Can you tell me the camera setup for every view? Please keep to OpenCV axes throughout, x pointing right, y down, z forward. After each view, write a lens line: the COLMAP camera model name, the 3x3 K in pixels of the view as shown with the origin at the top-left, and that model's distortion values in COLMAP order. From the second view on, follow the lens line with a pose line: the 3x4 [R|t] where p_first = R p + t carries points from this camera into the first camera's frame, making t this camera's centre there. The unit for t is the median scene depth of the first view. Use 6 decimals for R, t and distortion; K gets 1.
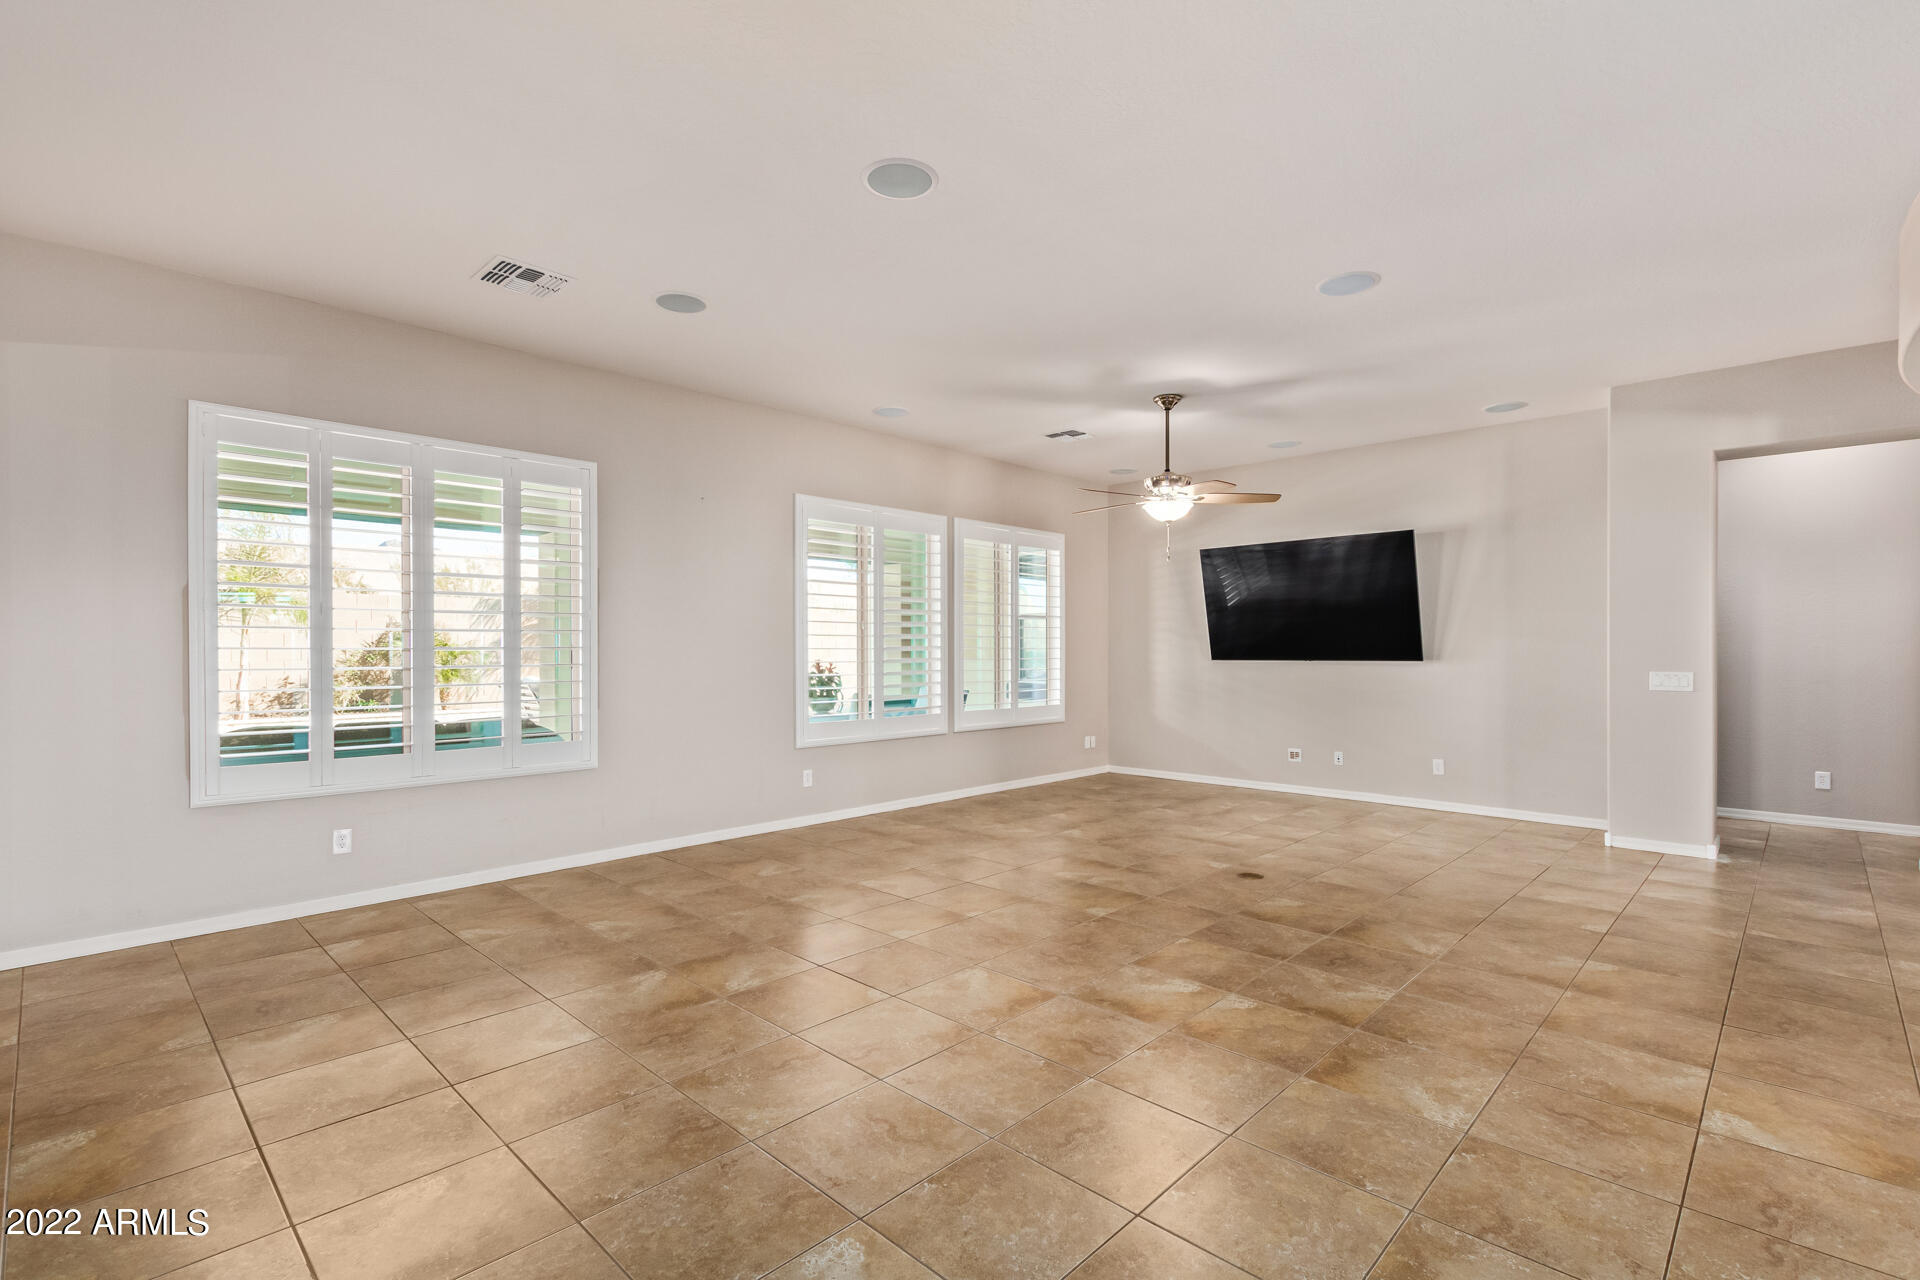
lens RADIAL K [[886.3, 0, 960.8], [0, 886.3, 645.8], [0, 0, 1]] dist [0.002756, 0.000361]
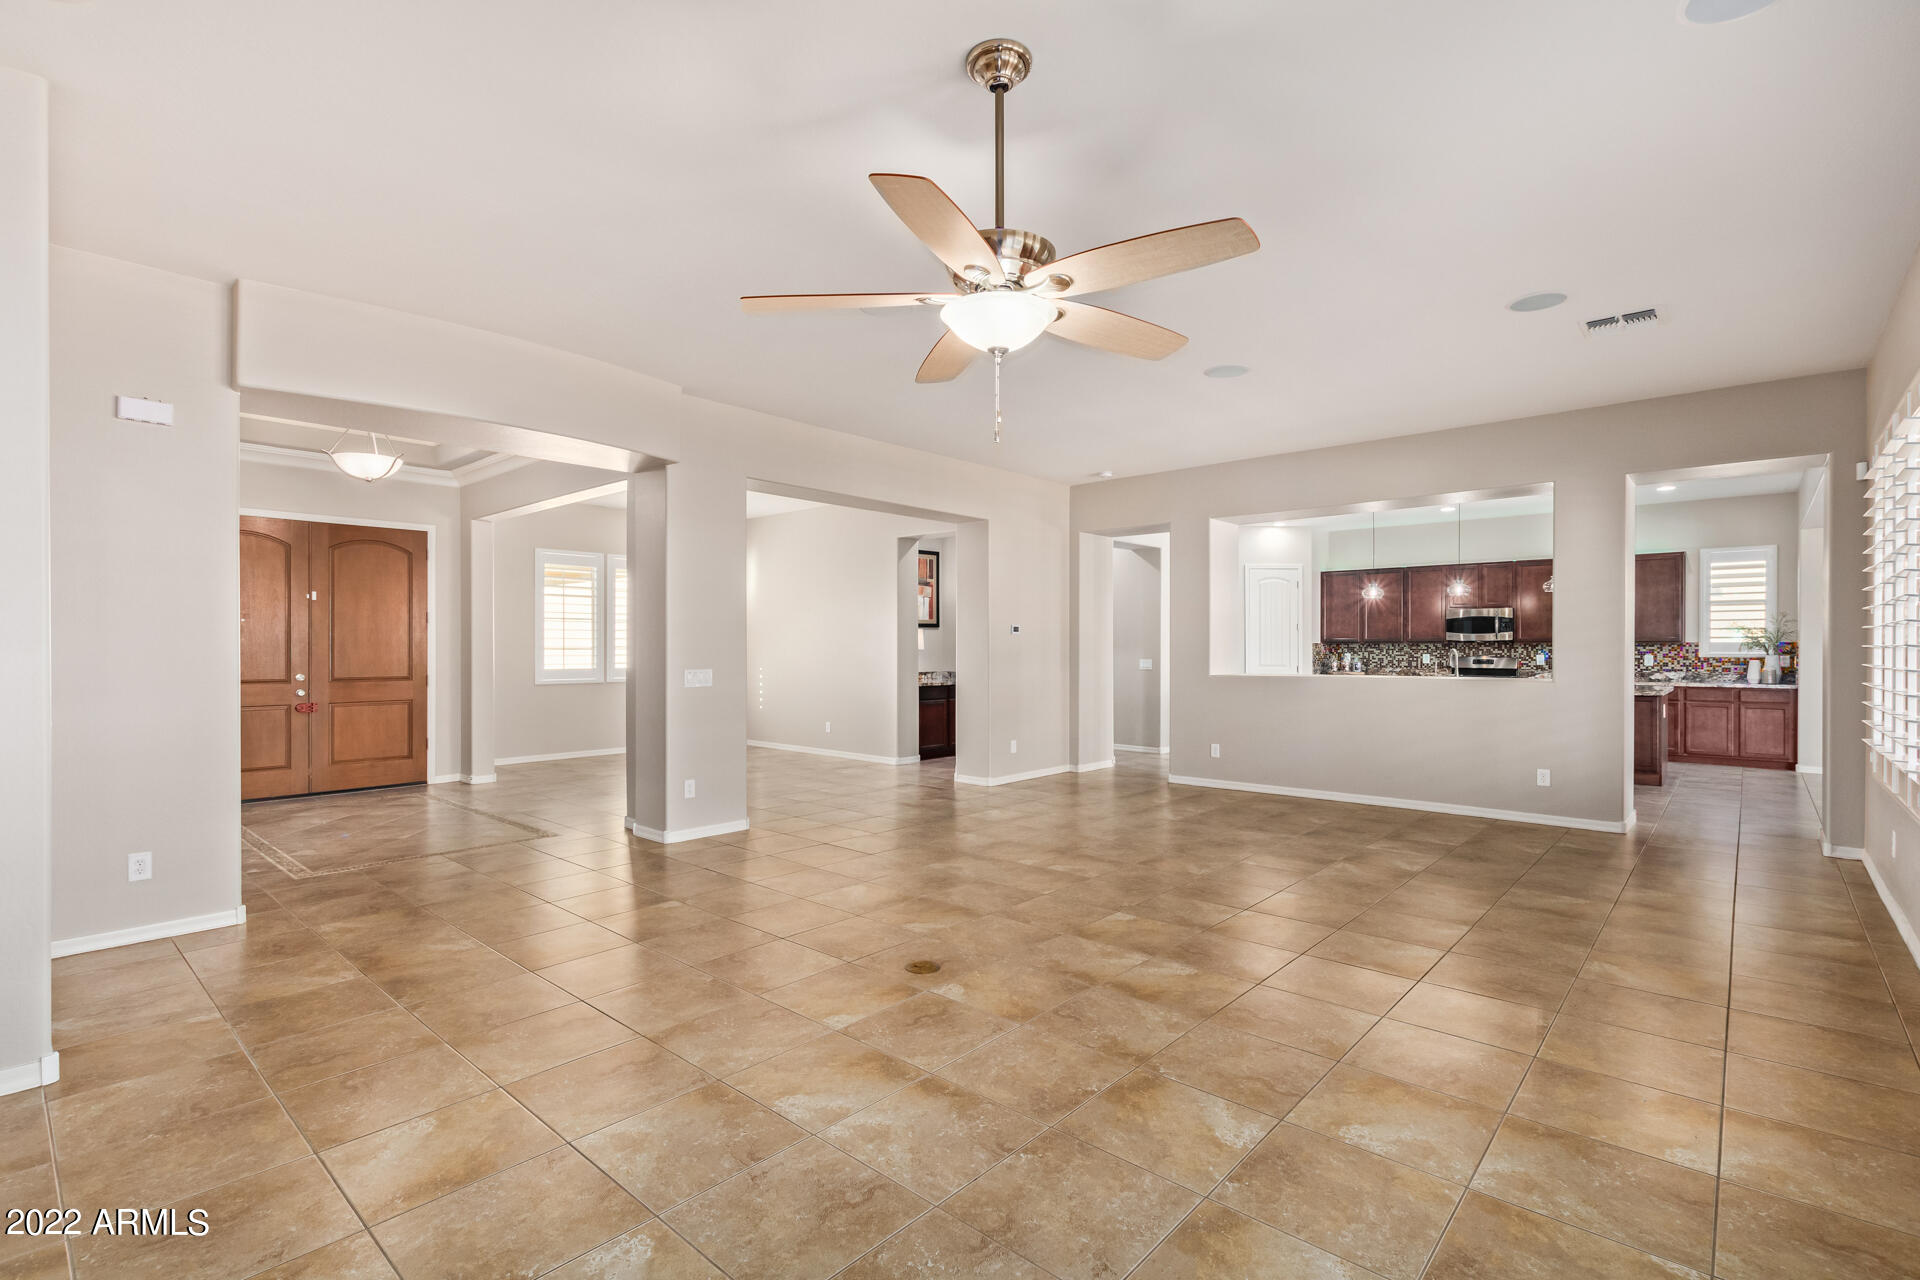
lens RADIAL K [[874.0, 0, 963.4], [0, 874.0, 647.6], [0, 0, 1]] dist [0.007976, -0.000269]
pose [[-0.999315, 0.002869, -0.036901, 0.325880], [0.002847, 0.999996, 0.000664, -0.000103], [0.036903, 0.000559, -0.999319, 1.742561]]
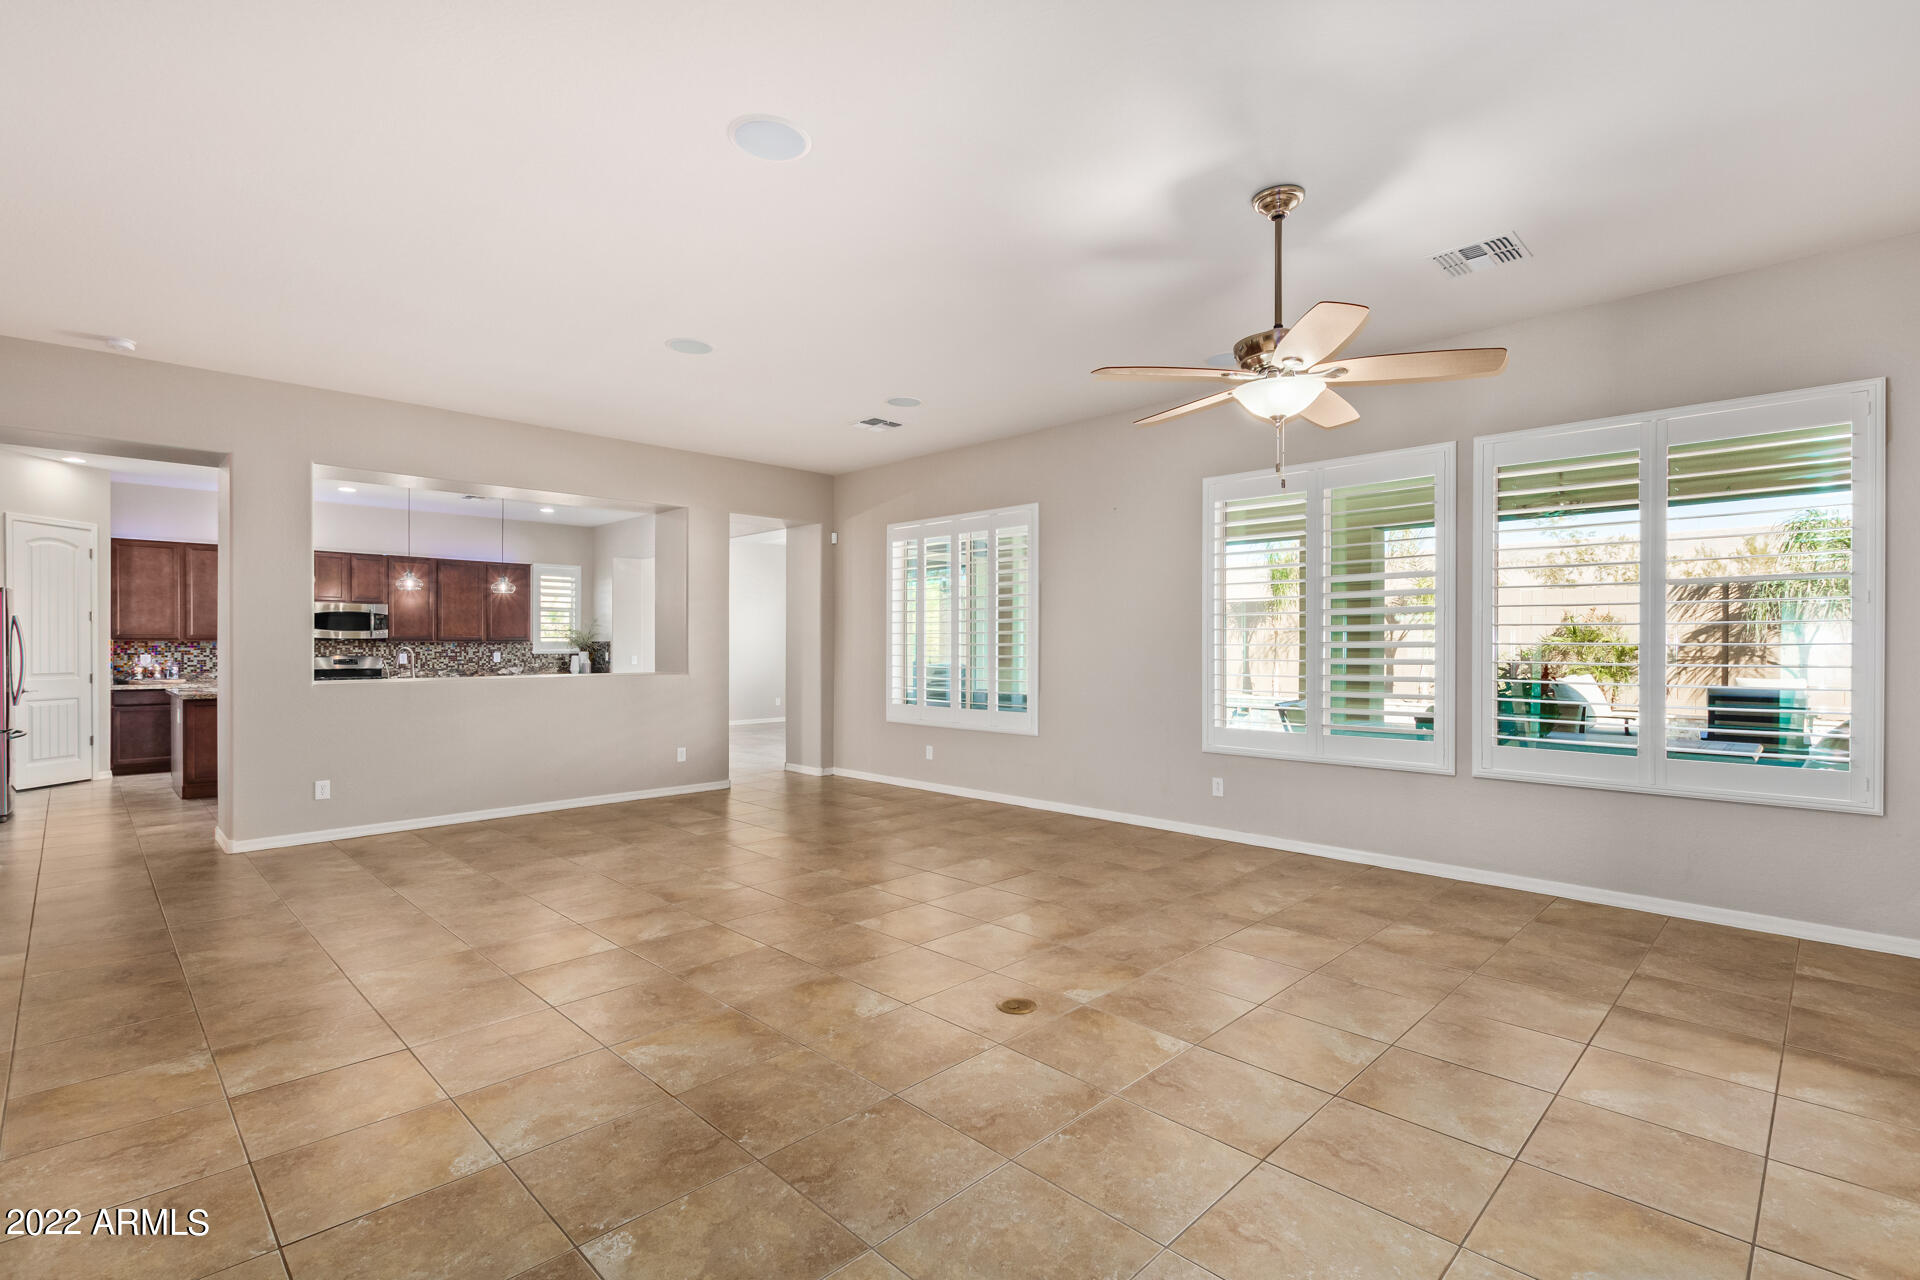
lens RADIAL K [[886.3, 0, 960.8], [0, 886.3, 645.8], [0, 0, 1]] dist [0.002756, 0.000361]
pose [[-0.020731, 0.002705, -0.999781, 0.977274], [0.001385, 0.999995, 0.002677, 0.000667], [0.999784, -0.001329, -0.020735, 0.993164]]
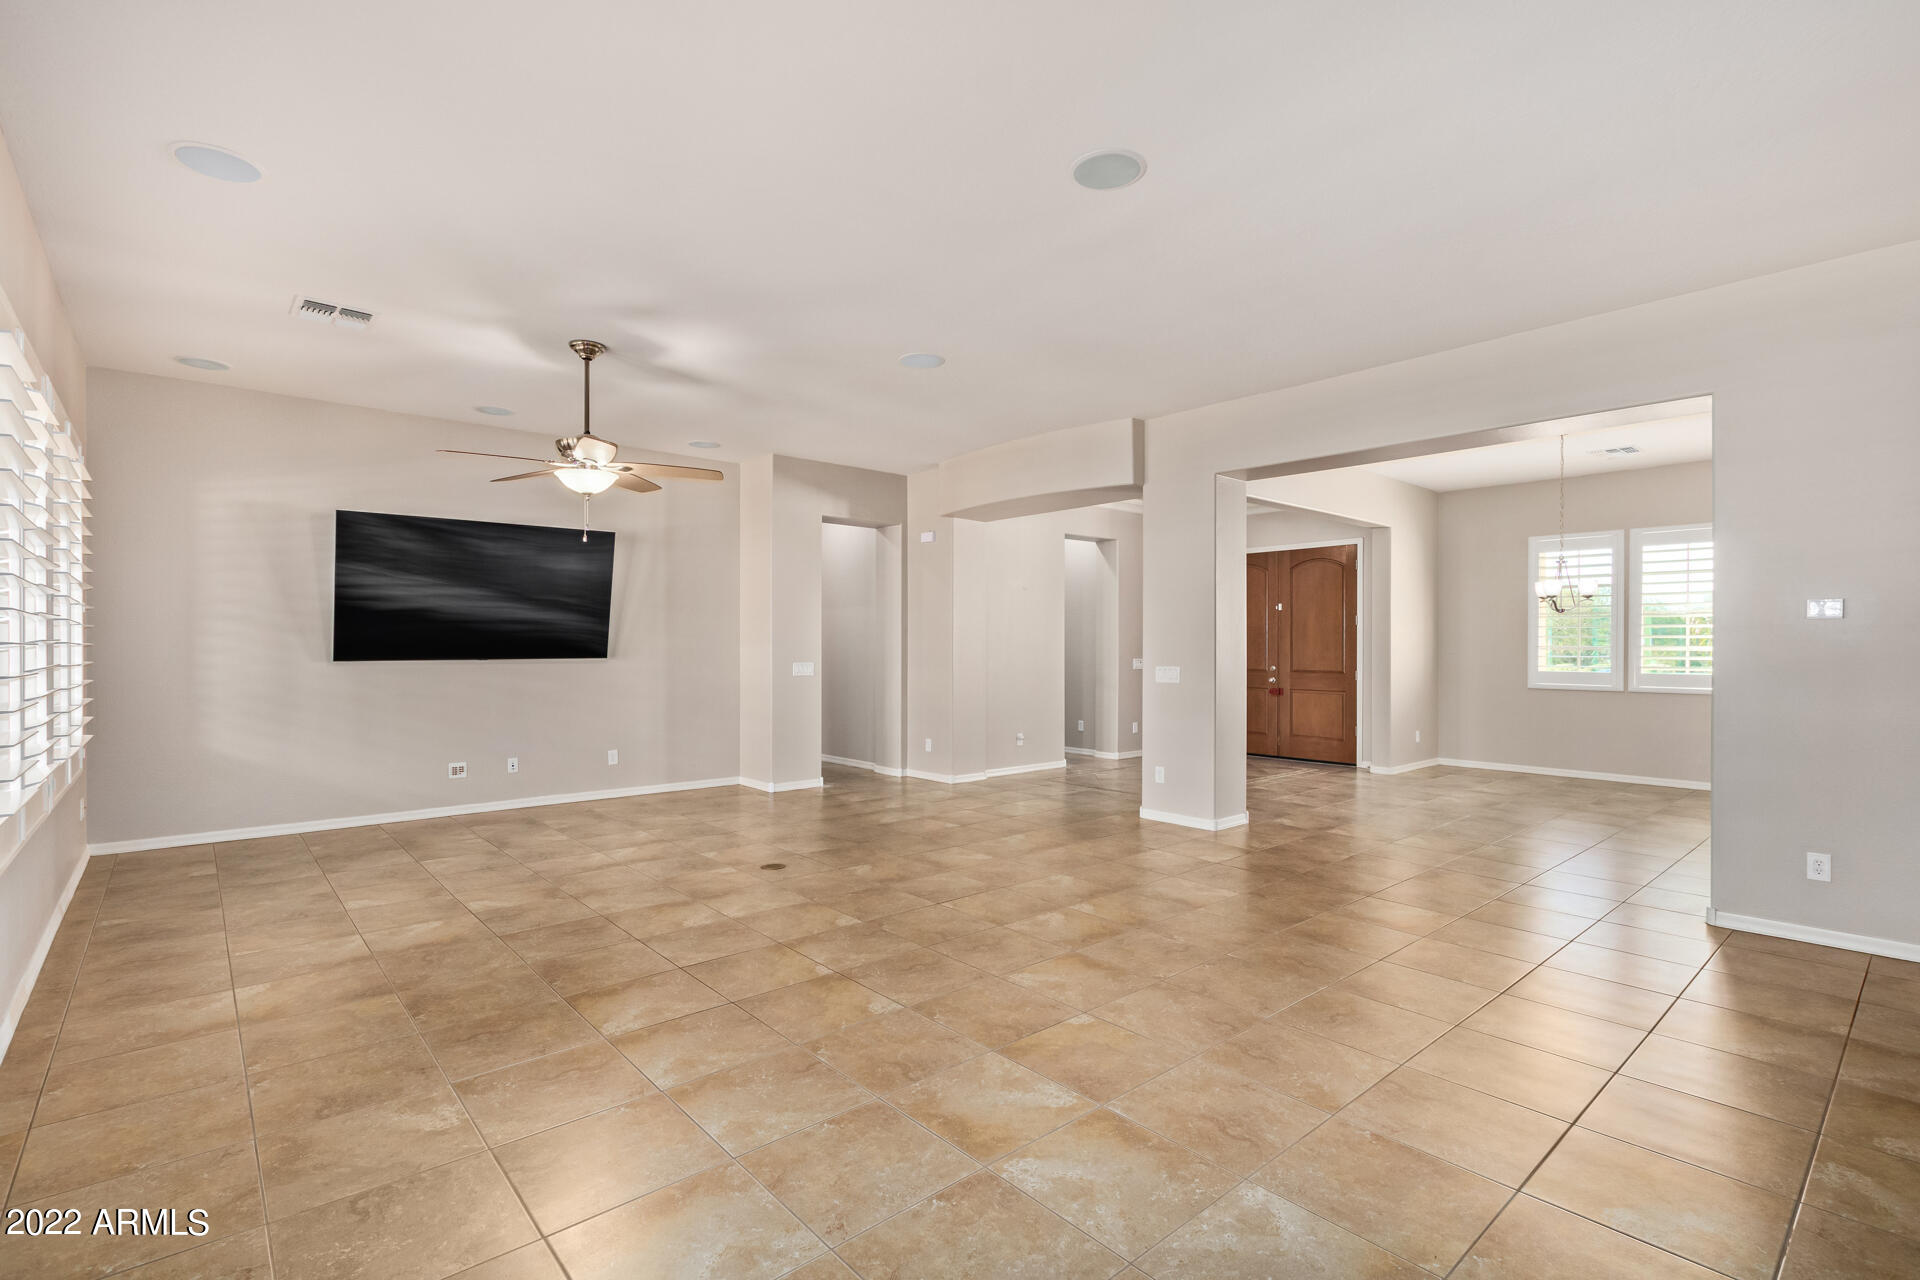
lens RADIAL K [[881.3, 0, 966.4], [0, 881.3, 639.9], [0, 0, 1]] dist [0.003809, 0.000368]
pose [[0.077634, 0.008528, 0.996945, -0.694780], [-0.004563, 0.999956, -0.008199, 0.002923], [-0.996971, -0.003913, 0.077670, 0.710920]]
